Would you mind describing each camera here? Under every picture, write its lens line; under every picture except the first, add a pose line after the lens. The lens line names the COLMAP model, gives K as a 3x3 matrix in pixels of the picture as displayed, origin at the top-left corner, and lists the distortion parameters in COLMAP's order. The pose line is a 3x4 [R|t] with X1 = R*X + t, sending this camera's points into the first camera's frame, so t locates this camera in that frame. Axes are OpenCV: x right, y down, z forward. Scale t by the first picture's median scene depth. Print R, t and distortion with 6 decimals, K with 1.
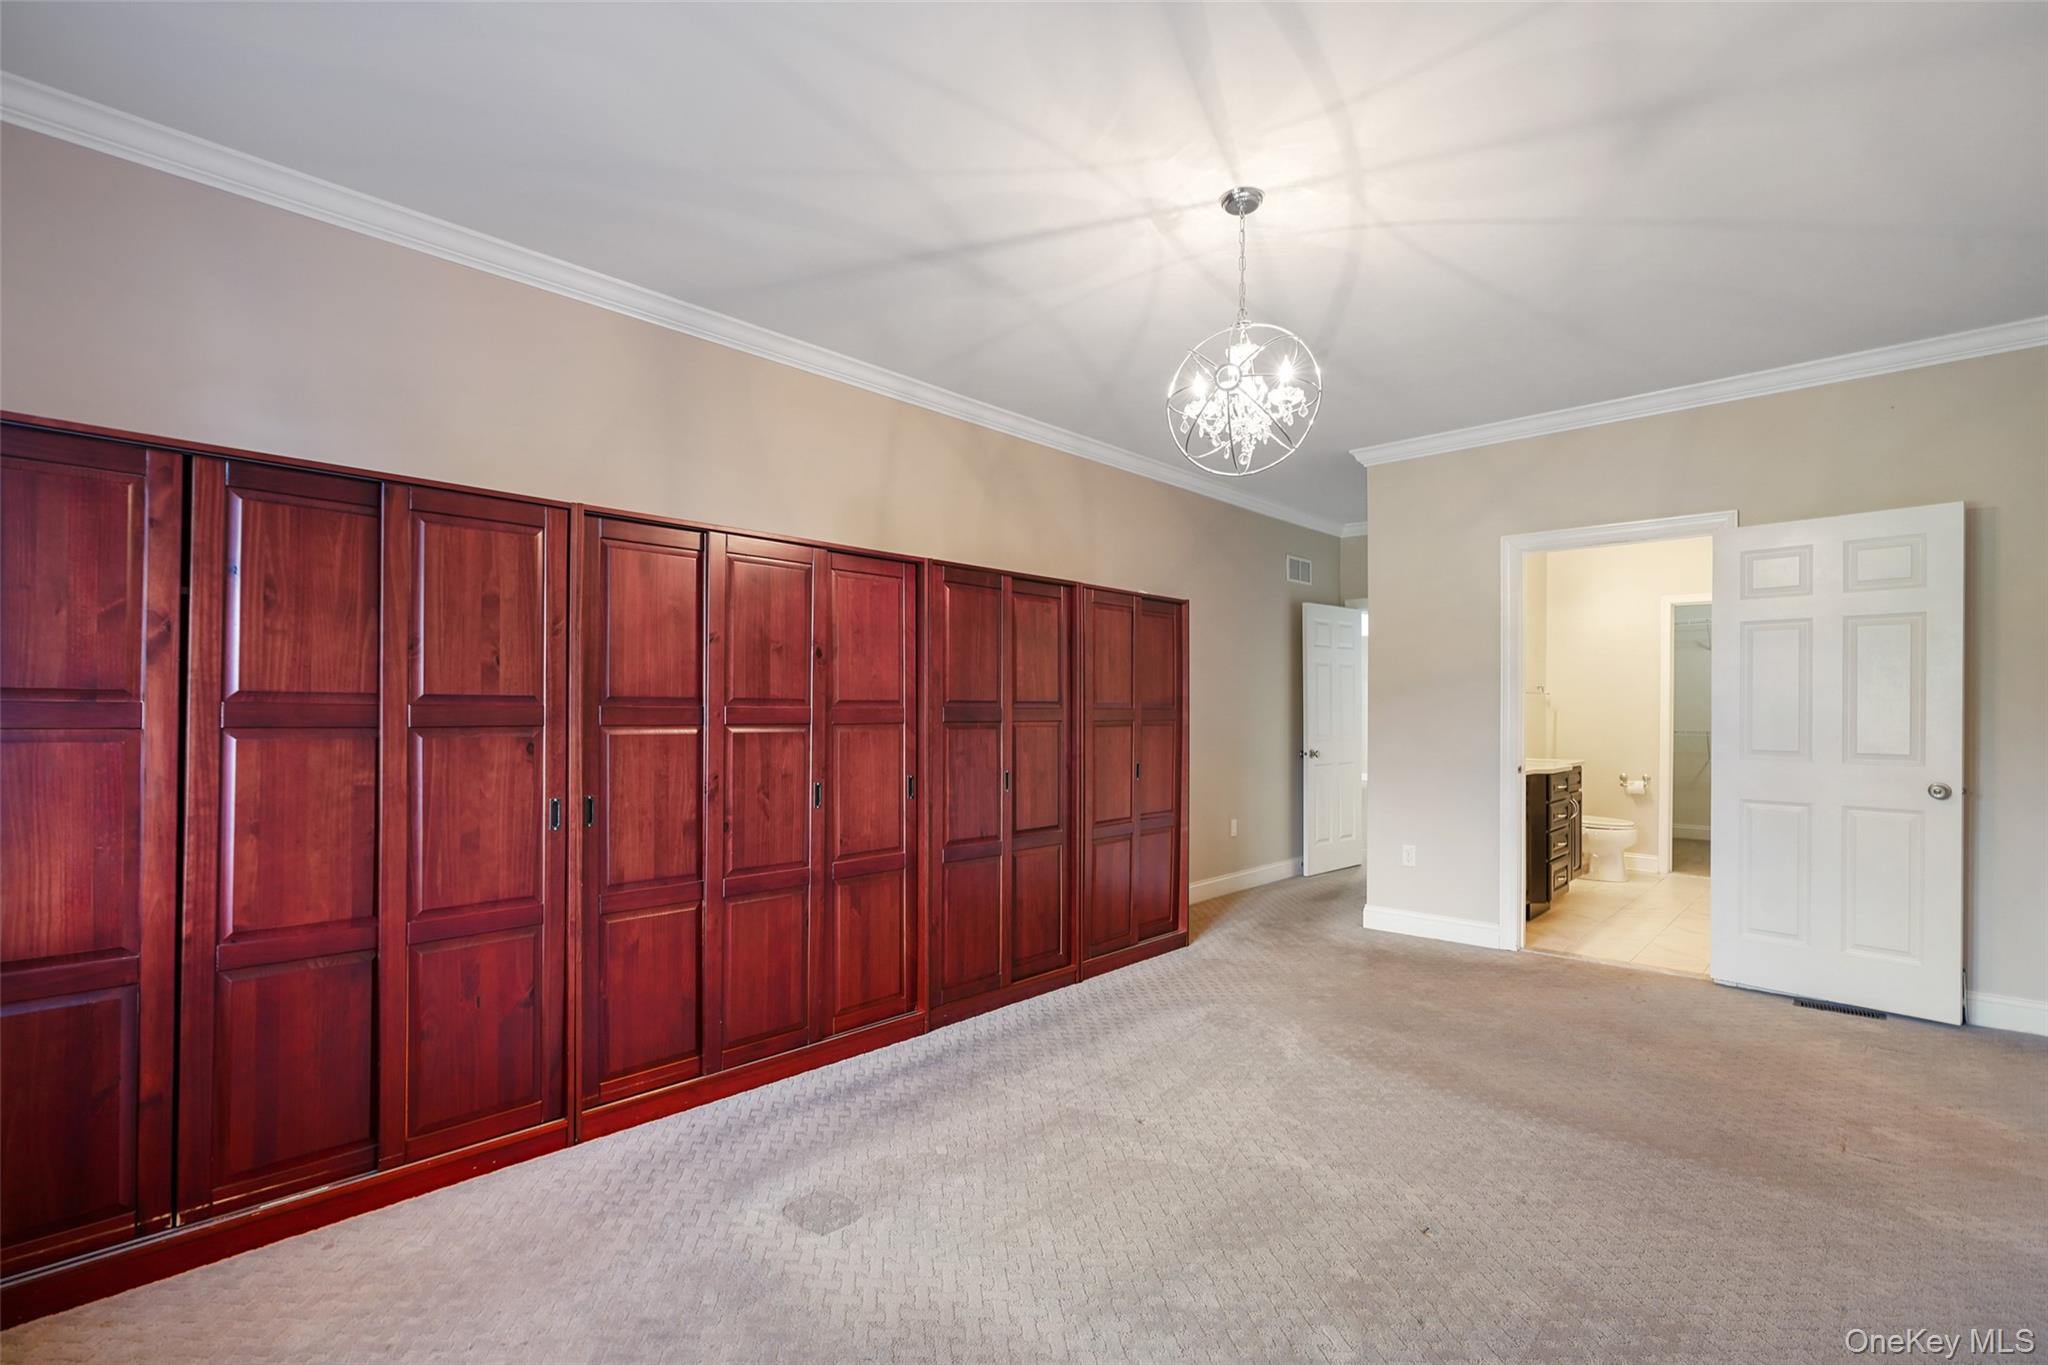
lens RADIAL K [[938.0, 0, 1012.1], [0, 938.0, 706.8], [0, 0, 1]] dist [0.000427, 0.000974]
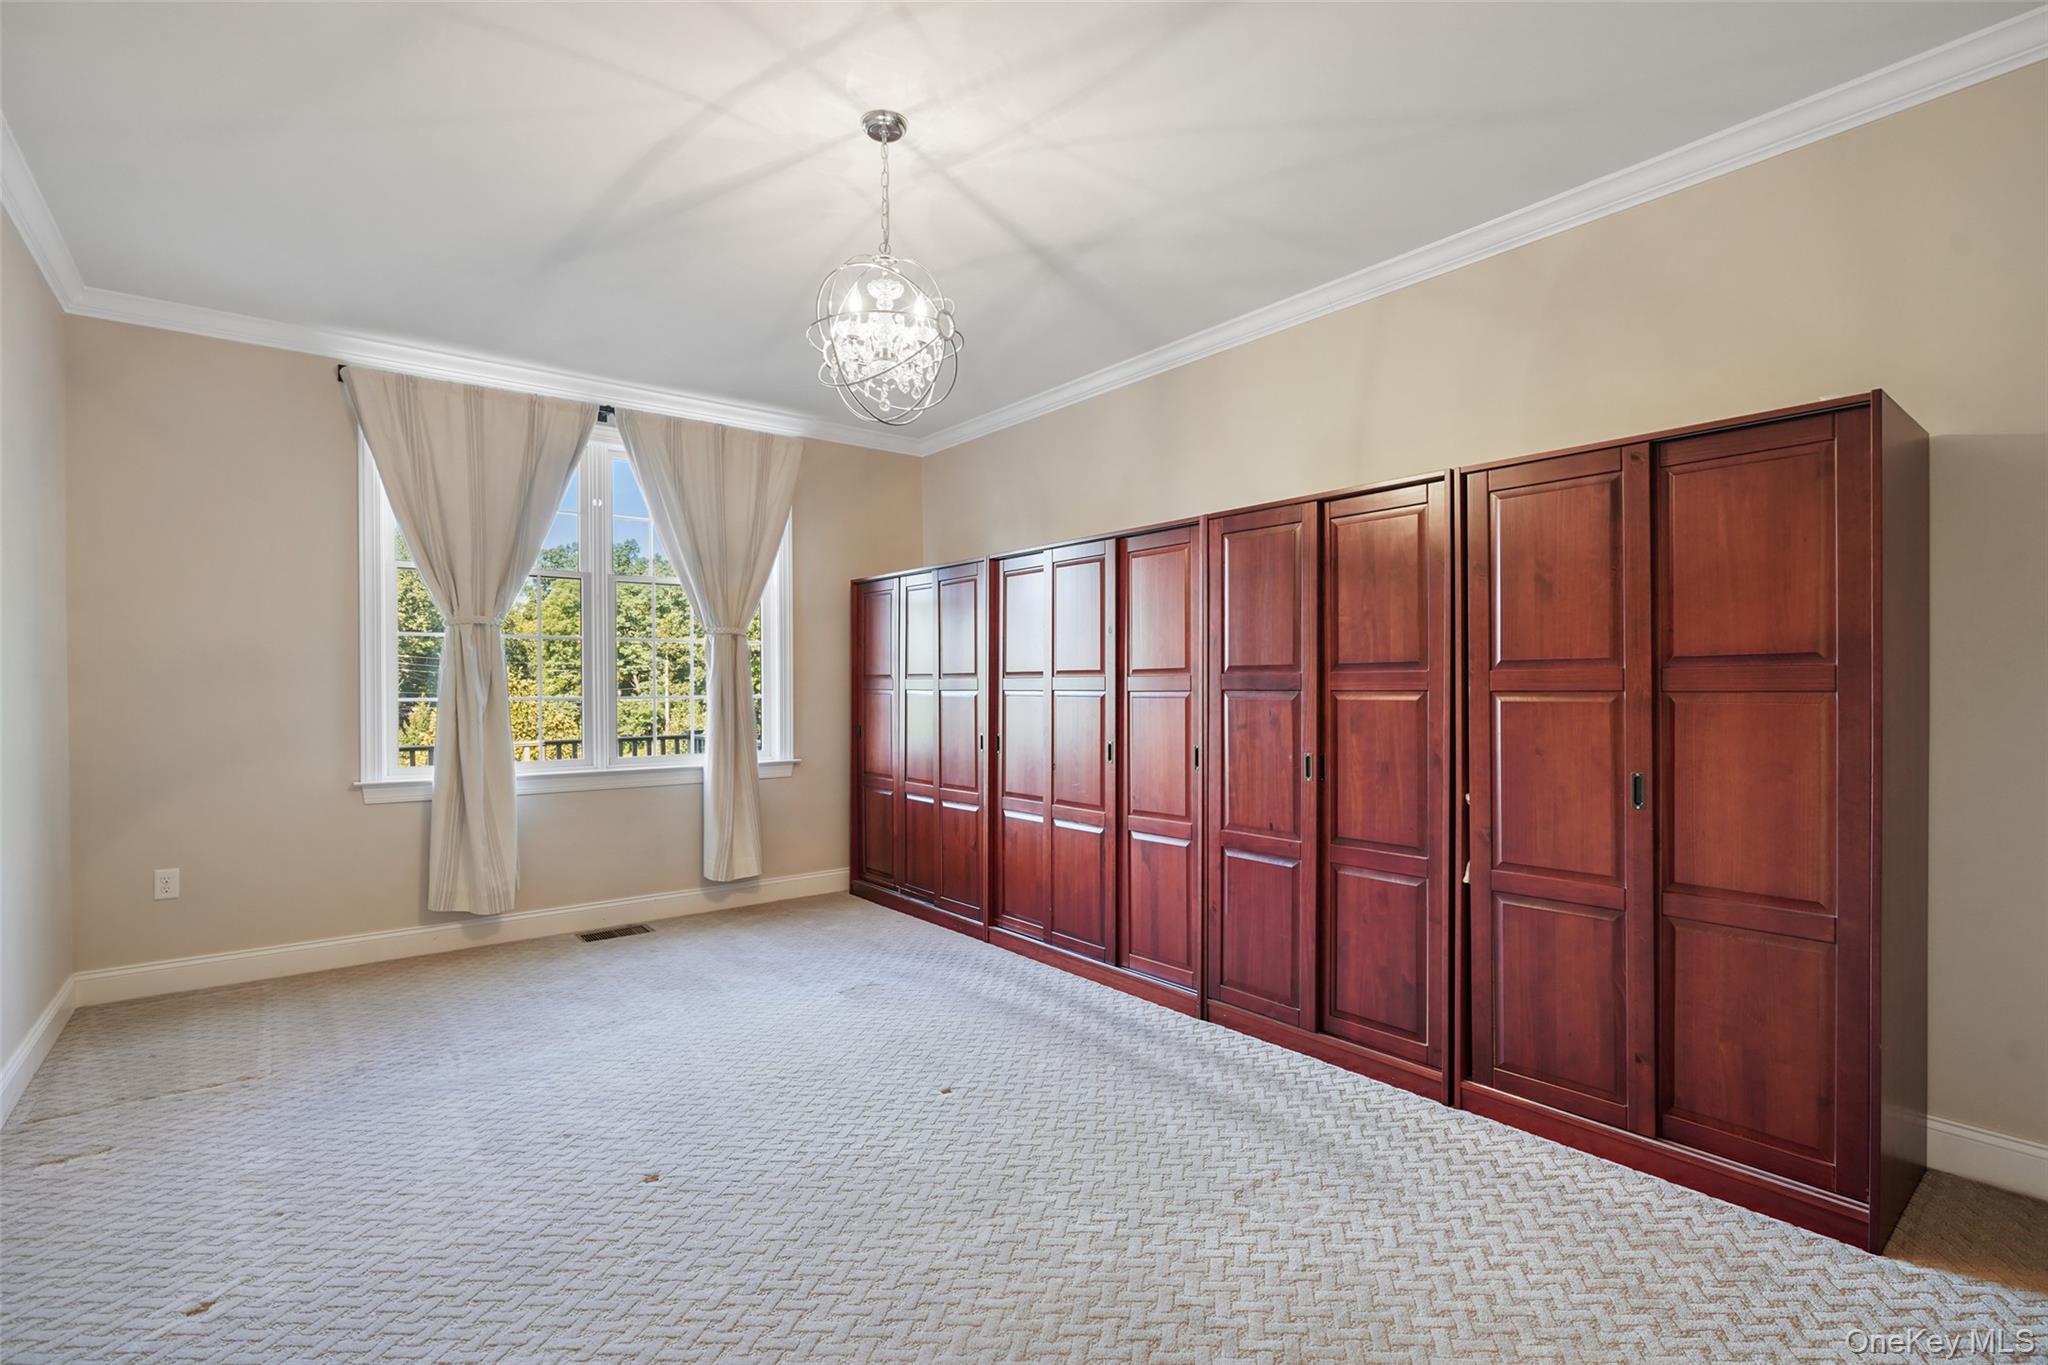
lens RADIAL K [[938.0, 0, 1024.7], [0, 938.0, 681.8], [0, 0, 1]] dist [0.000427, 0.000974]
pose [[-0.128517, 0.000635, -0.991707, 0.963092], [0.018306, 0.999831, -0.001732, 0.005988], [0.991538, -0.018377, -0.128507, 1.053674]]
